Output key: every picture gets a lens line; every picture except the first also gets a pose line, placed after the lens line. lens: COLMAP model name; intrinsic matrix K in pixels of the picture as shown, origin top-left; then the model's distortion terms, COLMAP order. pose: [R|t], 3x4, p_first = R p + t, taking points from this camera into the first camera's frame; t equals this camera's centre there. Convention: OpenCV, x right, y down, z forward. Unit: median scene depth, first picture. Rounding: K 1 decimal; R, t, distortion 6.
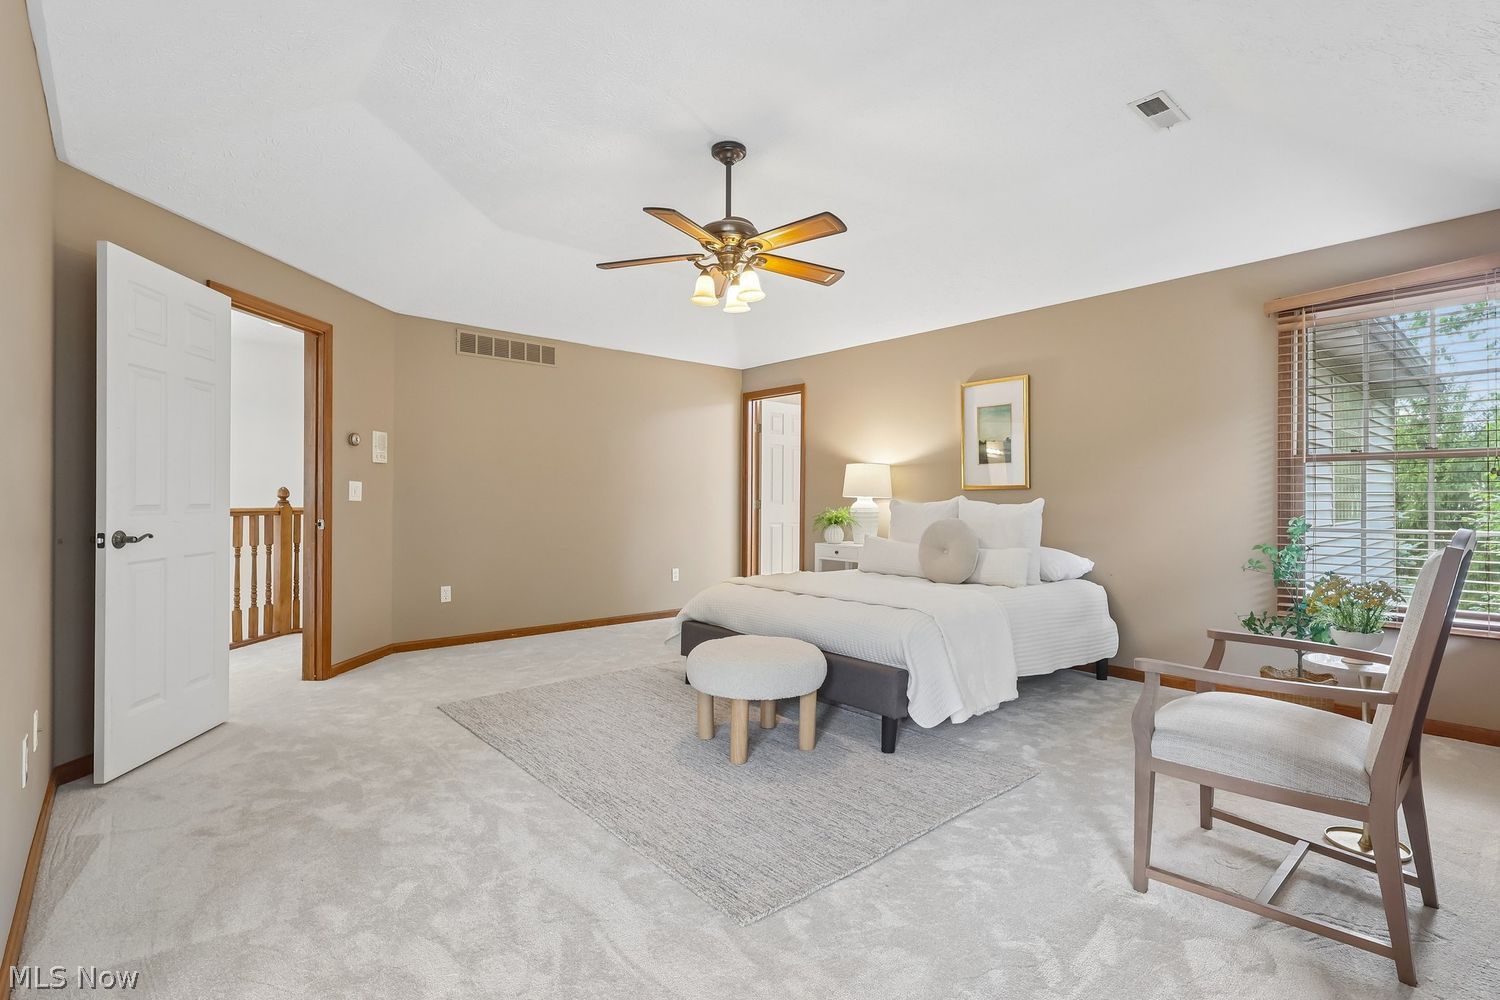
lens RADIAL K [[699.2, 0, 749.4], [0, 699.2, 496.2], [0, 0, 1]] dist [-0.002692, -0.000148]
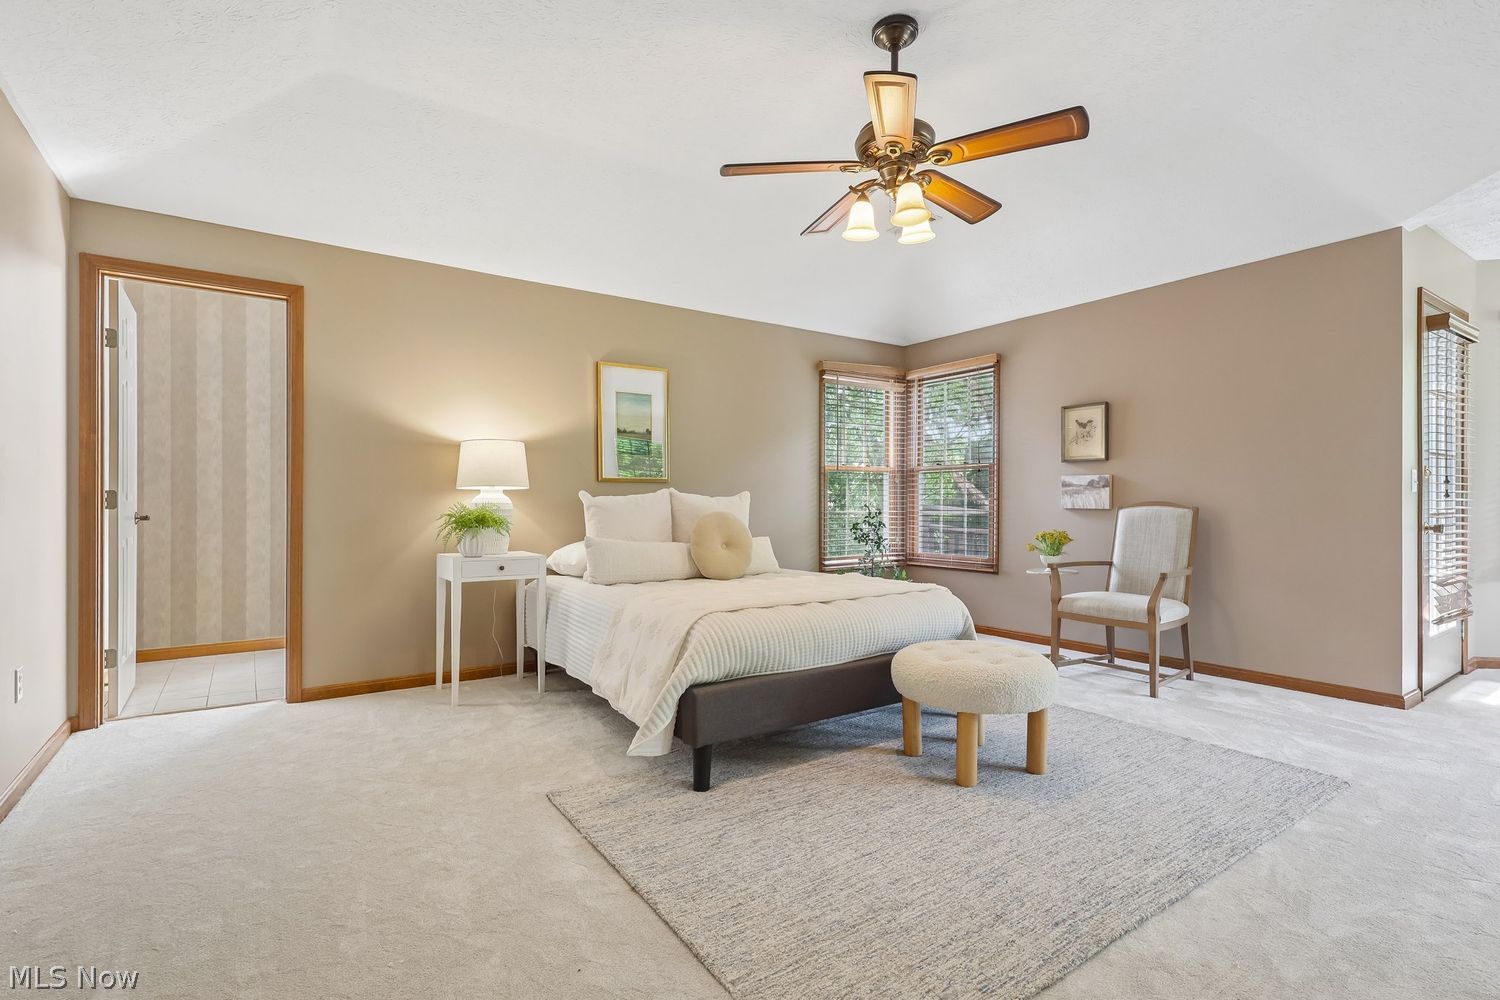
lens RADIAL K [[699.2, 0, 741.5], [0, 699.2, 501.3], [0, 0, 1]] dist [-0.002692, -0.000148]
pose [[0.122764, 0.002075, 0.992434, -0.716199], [0.001027, 0.999997, -0.002217, 0.021916], [-0.992435, 0.001291, 0.122761, 0.942454]]
